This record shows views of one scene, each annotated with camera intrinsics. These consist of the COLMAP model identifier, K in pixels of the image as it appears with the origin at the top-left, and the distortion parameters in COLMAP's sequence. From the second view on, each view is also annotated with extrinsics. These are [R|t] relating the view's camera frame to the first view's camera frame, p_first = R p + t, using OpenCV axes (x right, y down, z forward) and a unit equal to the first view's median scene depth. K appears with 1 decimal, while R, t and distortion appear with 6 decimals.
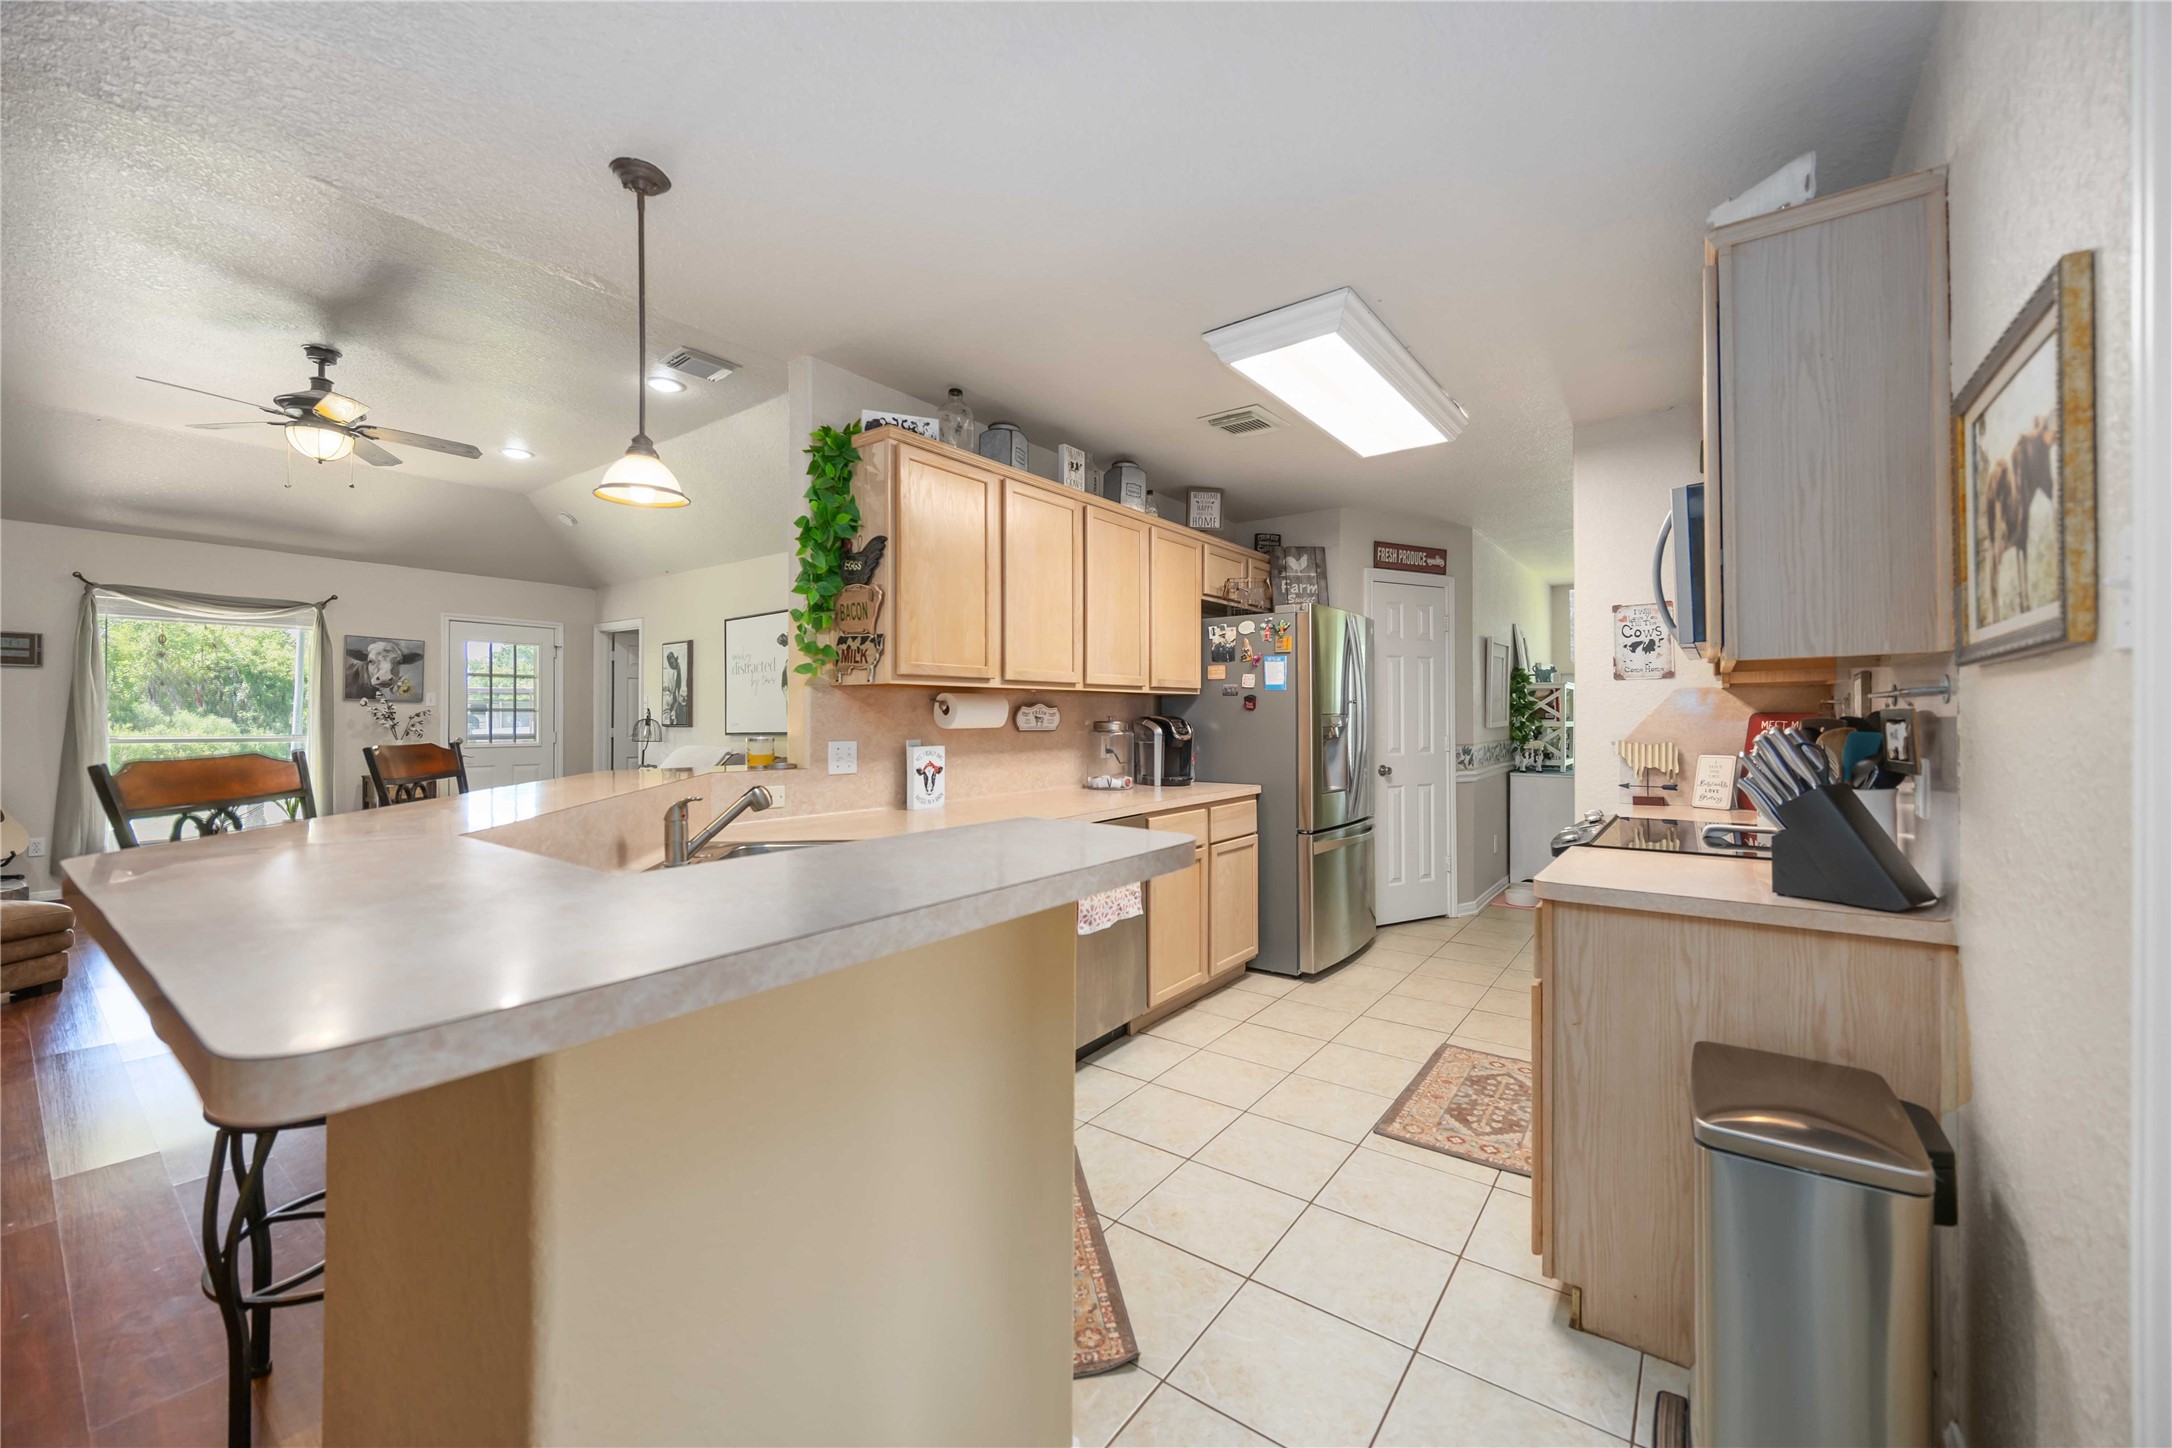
lens RADIAL K [[832.1, 0, 1068.1], [0, 832.1, 709.2], [0, 0, 1]] dist [-0.002874, -0.000277]
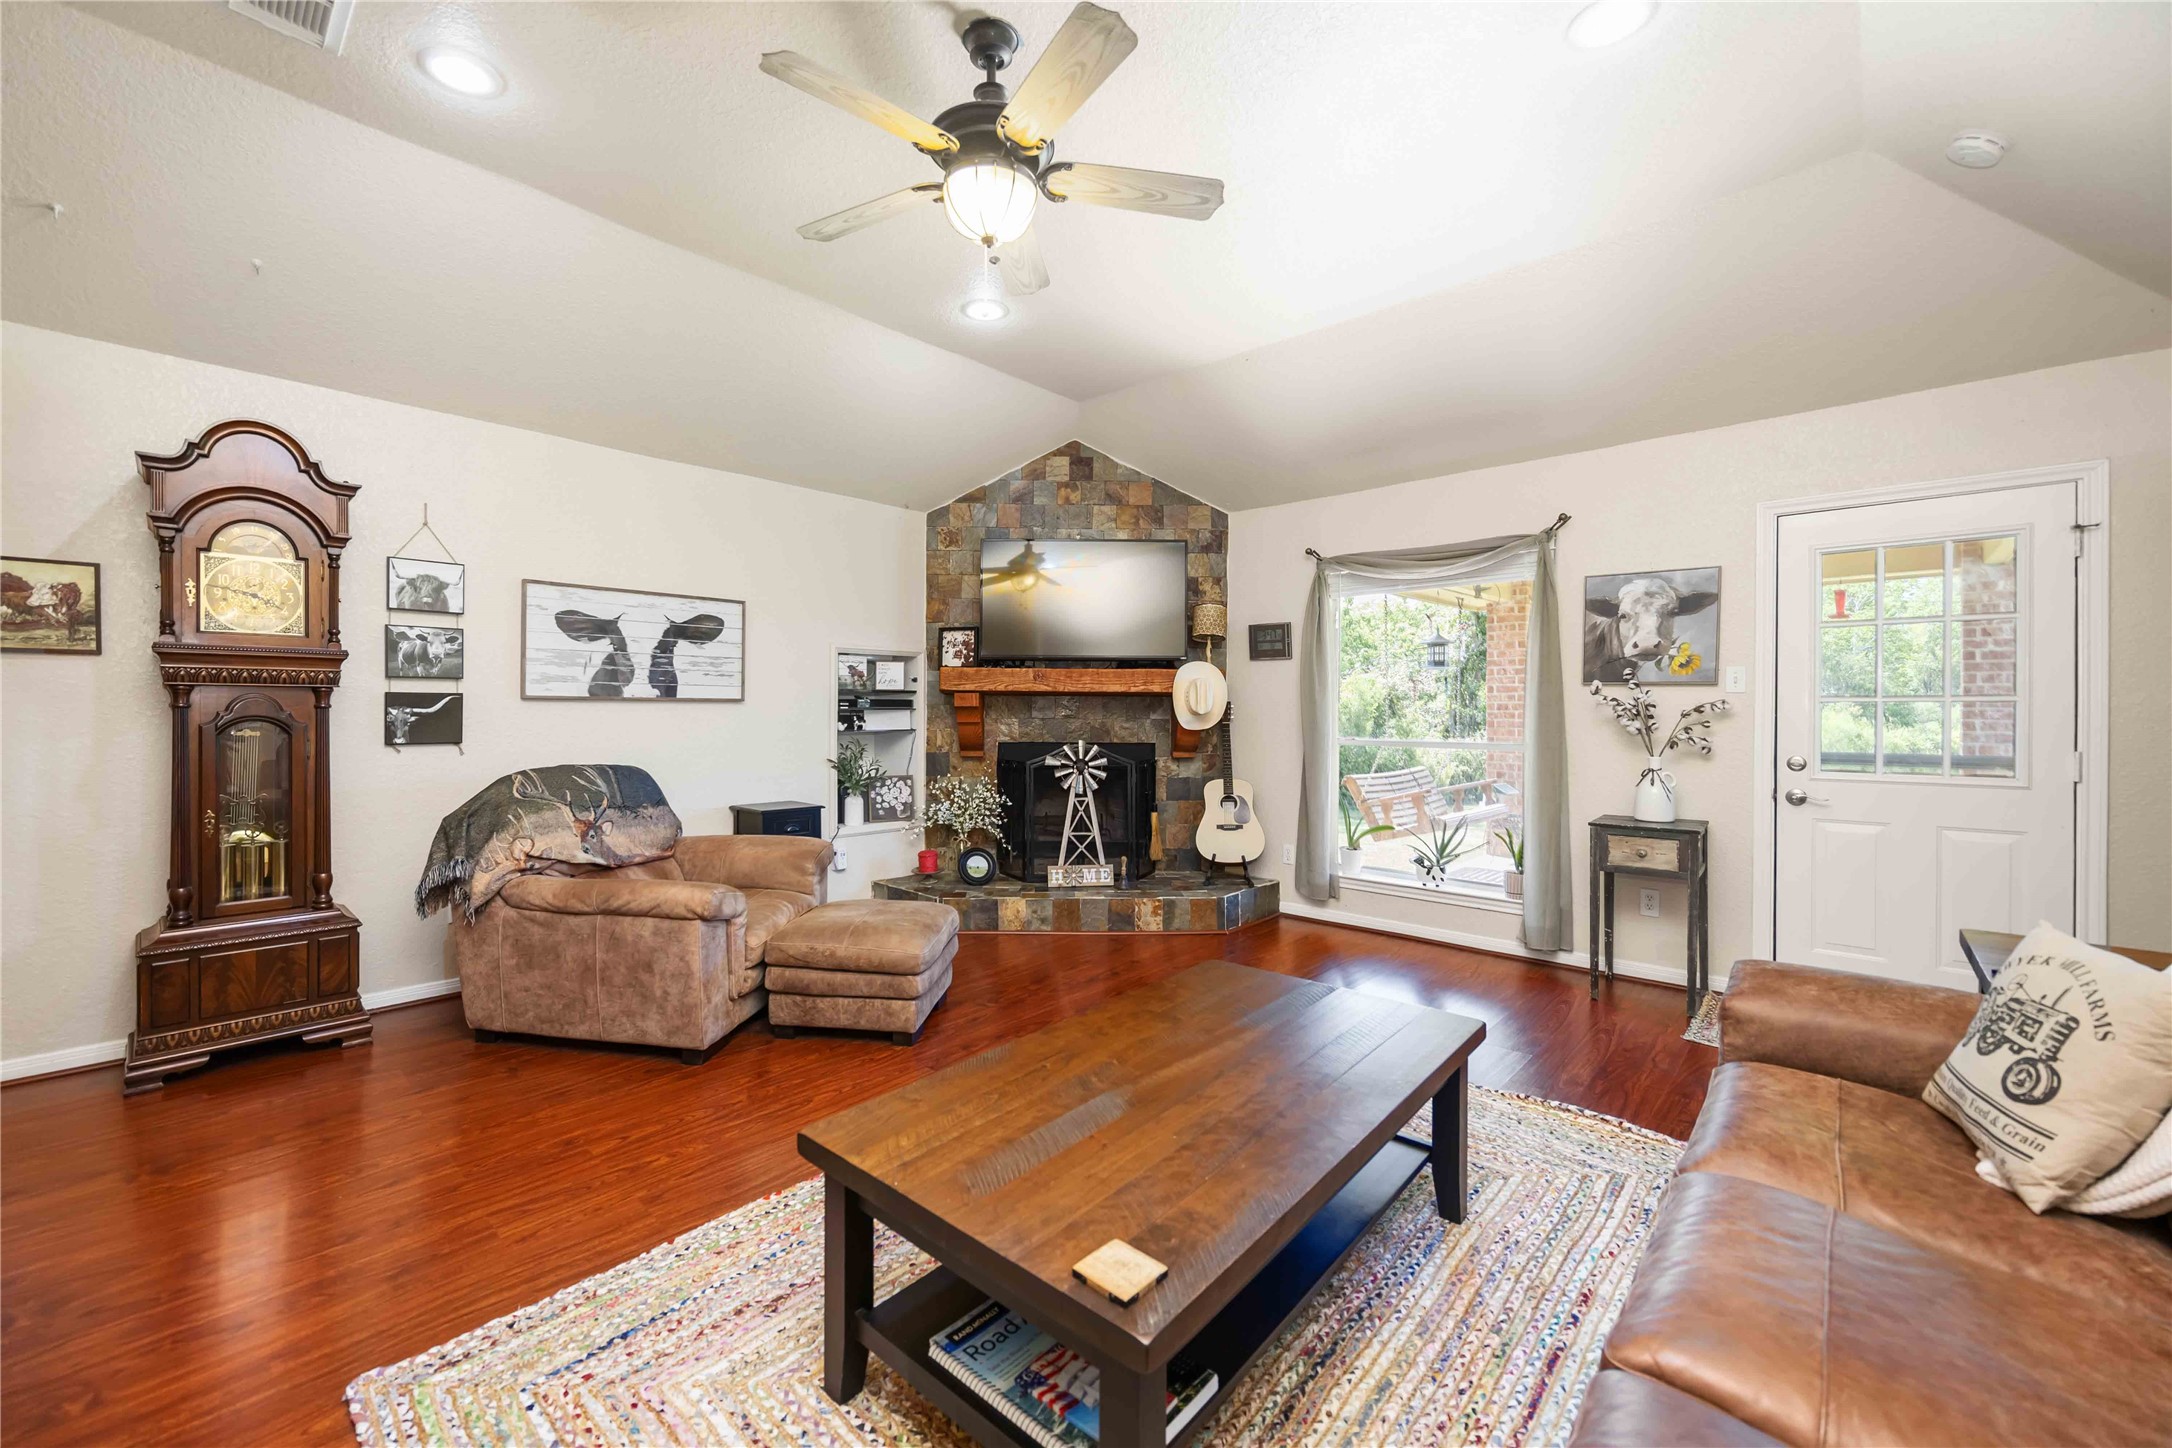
lens RADIAL K [[846.6, 0, 1081.7], [0, 846.6, 704.2], [0, 0, 1]] dist [-0.000599, 0.000033]
pose [[-0.091134, -0.011047, -0.995777, -0.316109], [0.006376, 0.999911, -0.011677, 0.010297], [0.995818, -0.007414, -0.091056, 0.948635]]
